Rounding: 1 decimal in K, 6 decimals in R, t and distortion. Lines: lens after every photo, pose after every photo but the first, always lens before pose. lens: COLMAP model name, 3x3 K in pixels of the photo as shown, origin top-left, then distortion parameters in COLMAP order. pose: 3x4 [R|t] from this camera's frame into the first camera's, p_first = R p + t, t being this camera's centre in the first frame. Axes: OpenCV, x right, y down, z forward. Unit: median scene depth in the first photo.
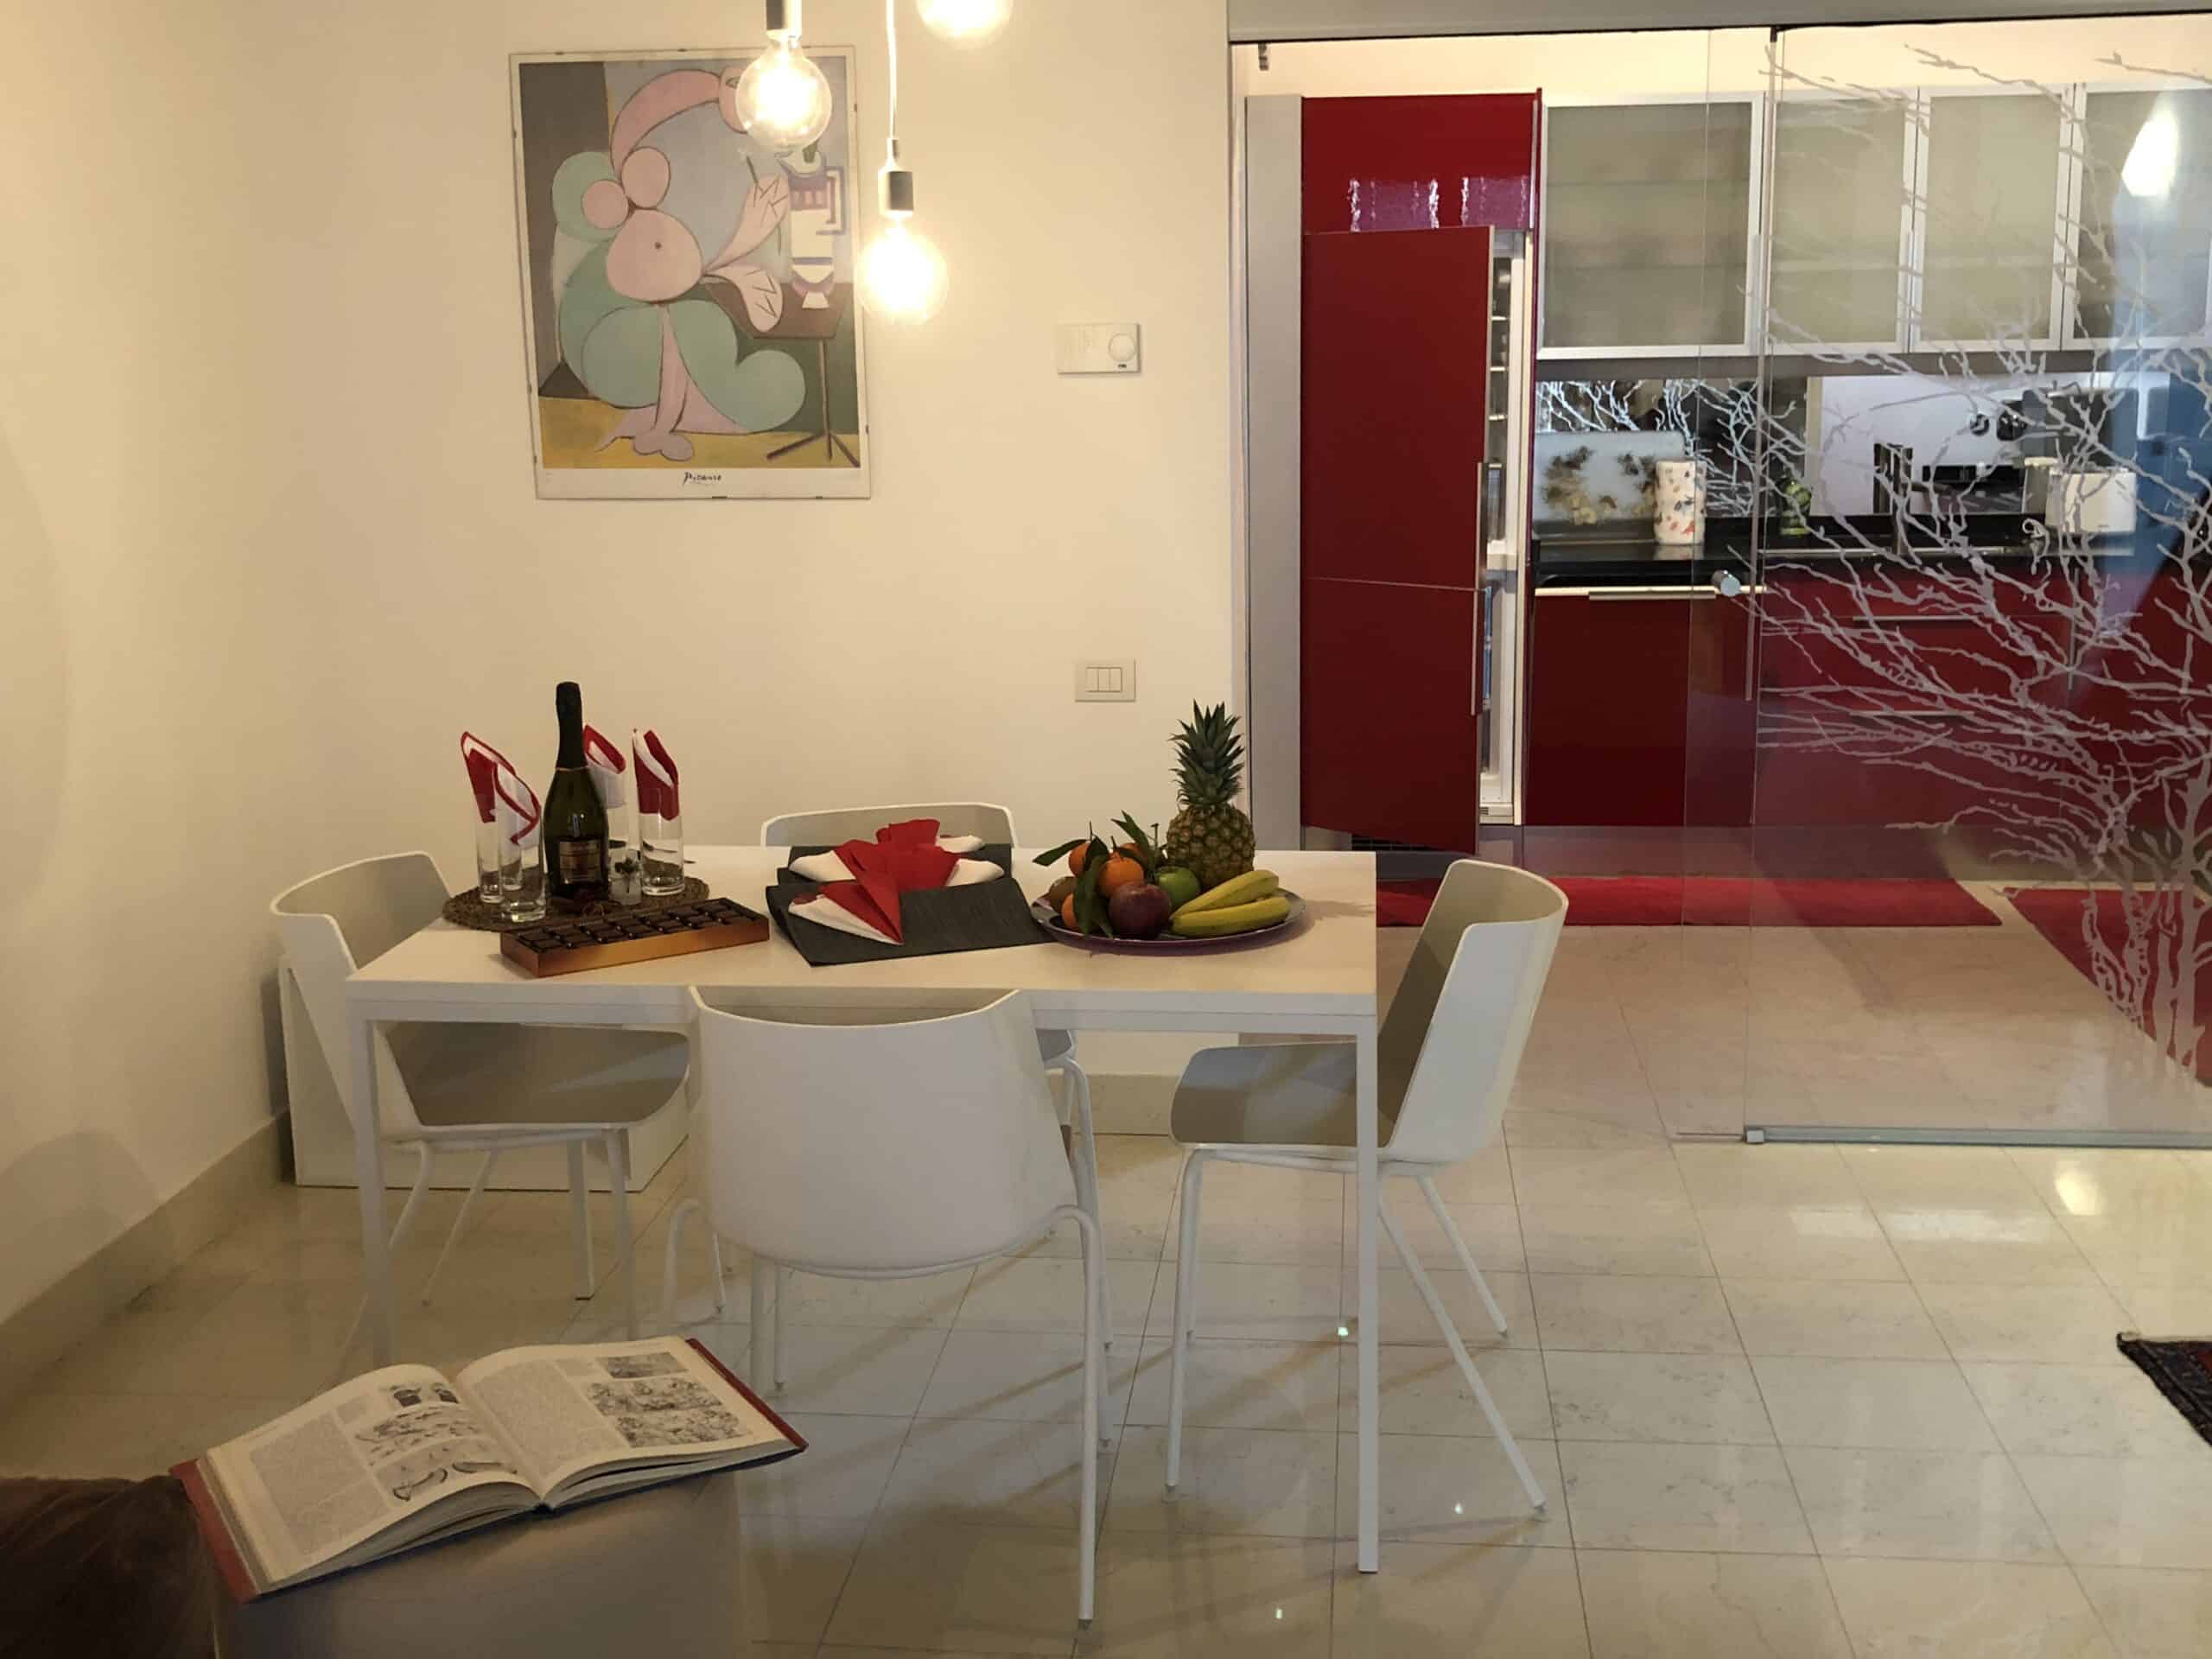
lens RADIAL K [[2394.7, 0, 1109.6], [0, 2394.7, 836.7], [0, 0, 1]] dist [0.022349, 0.000000]
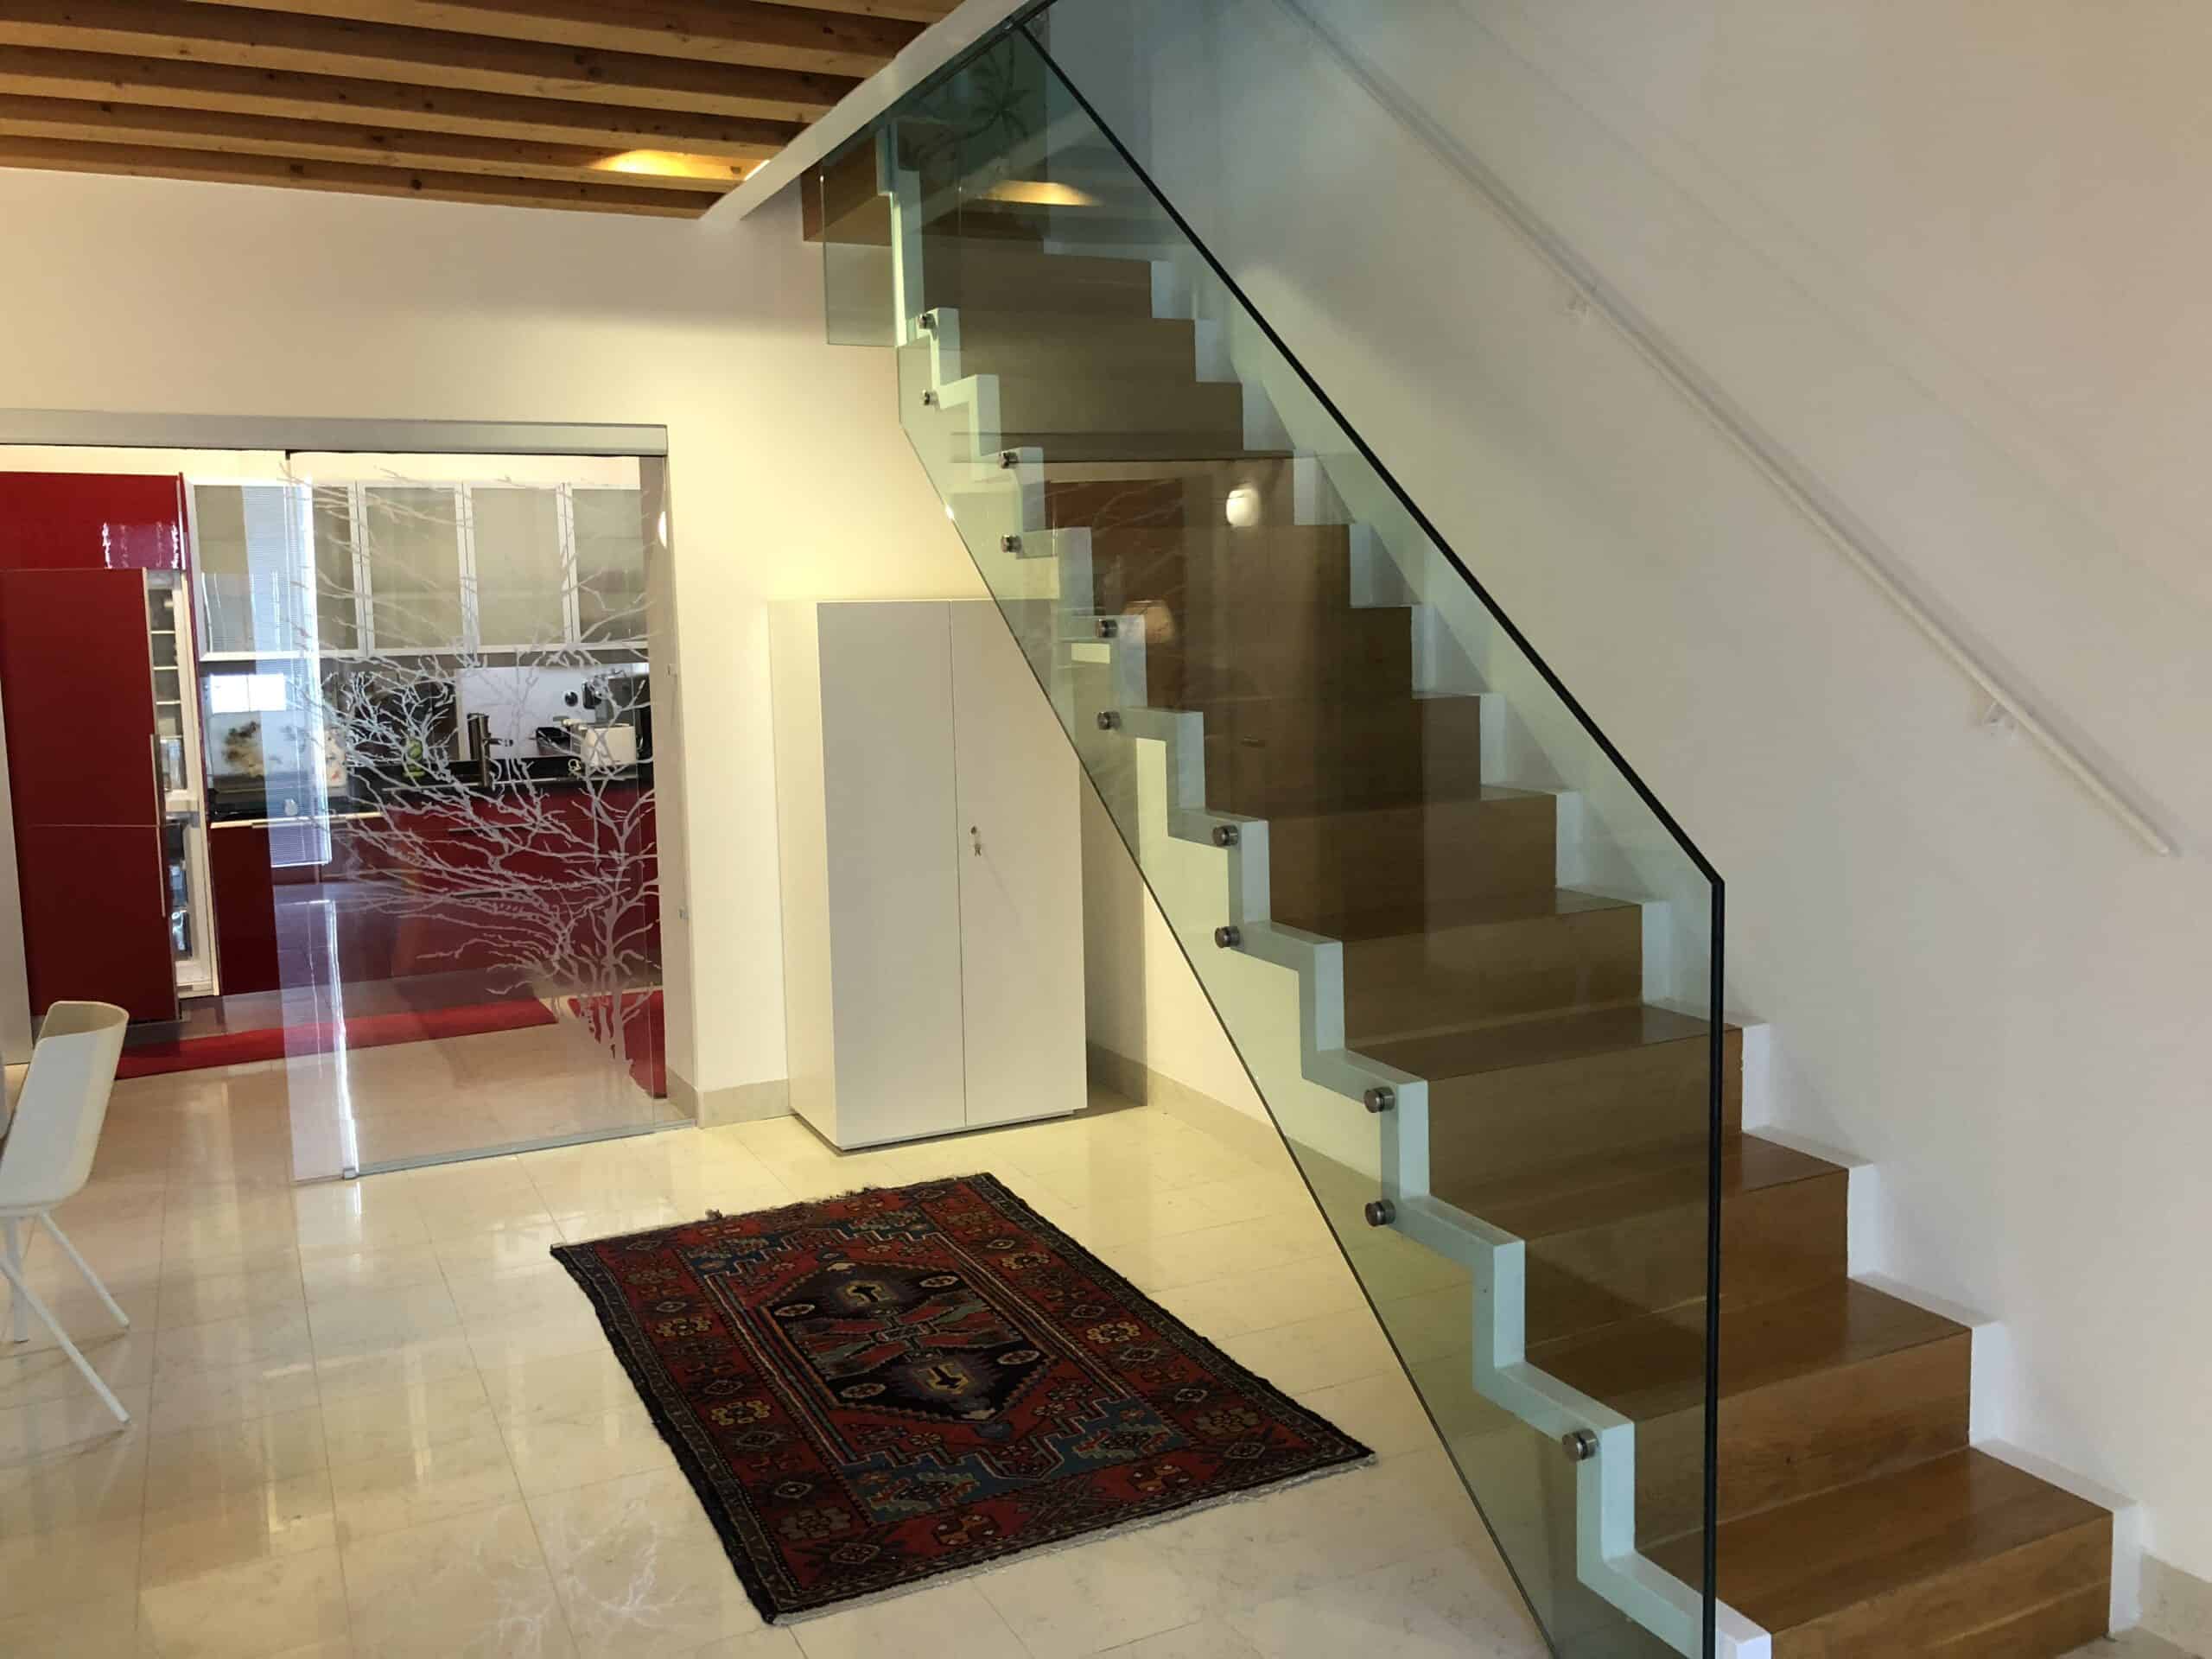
lens RADIAL K [[1835.8, 0, 1117.7], [0, 1835.8, 822.4], [0, 0, 1]] dist [0.035434, -0.032294]
pose [[0.850517, -0.063456, 0.522105, 0.093191], [0.117233, 0.990593, -0.070578, 0.046909], [-0.512715, 0.121236, 0.849956, -0.254066]]
